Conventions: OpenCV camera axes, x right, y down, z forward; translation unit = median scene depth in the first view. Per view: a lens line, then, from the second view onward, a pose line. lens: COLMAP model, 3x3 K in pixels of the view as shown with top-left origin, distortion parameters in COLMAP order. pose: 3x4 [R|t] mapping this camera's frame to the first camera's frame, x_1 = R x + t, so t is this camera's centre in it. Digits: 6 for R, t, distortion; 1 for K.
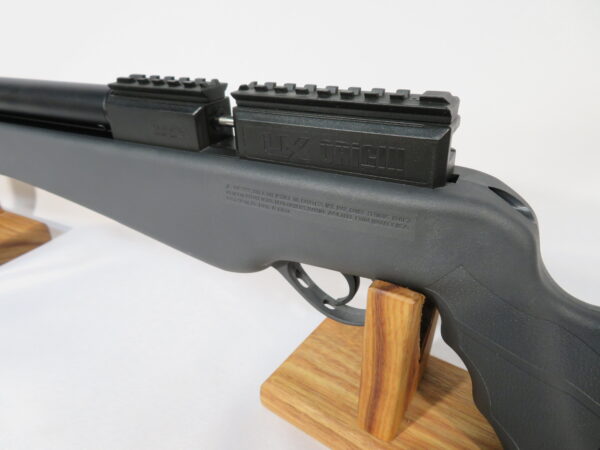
lens RADIAL K [[439.0, 0, 300.0], [0, 439.0, 225.0], [0, 0, 1]] dist [0.003853, 0.003829]
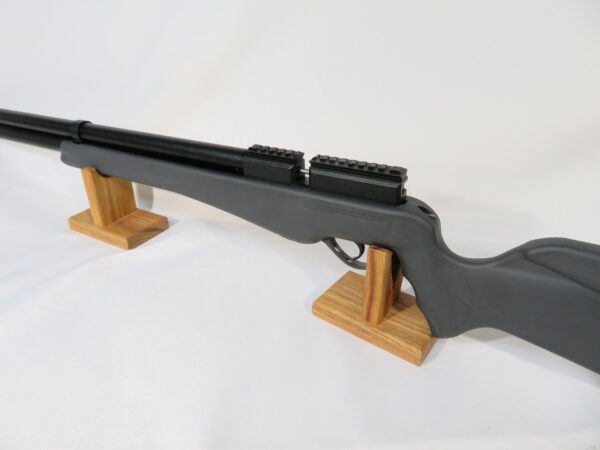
lens RADIAL K [[439.0, 0, 300.0], [0, 439.0, 225.0], [0, 0, 1]] dist [0.003853, 0.003829]
pose [[0.999408, 0.024492, -0.024145, -0.125763], [-0.024513, 0.999699, -0.000572, 0.026526], [0.024124, 0.001164, 0.999708, -1.110730]]
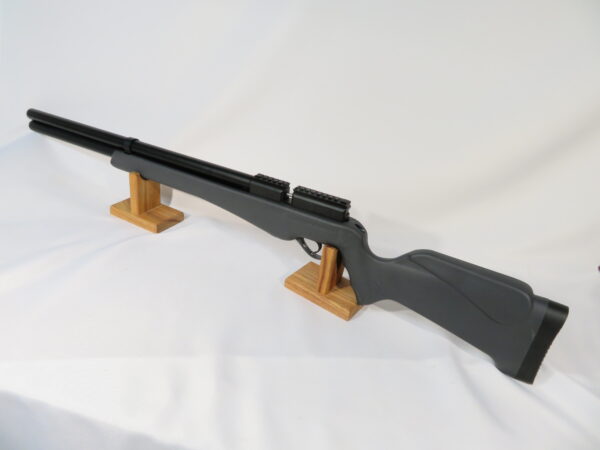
lens RADIAL K [[439.0, 0, 300.0], [0, 439.0, 225.0], [0, 0, 1]] dist [0.003853, 0.003829]
pose [[0.991006, 0.124822, 0.048233, -0.212259], [-0.124278, 0.992147, -0.014117, 0.034090], [-0.049616, 0.007996, 0.998736, -2.351325]]
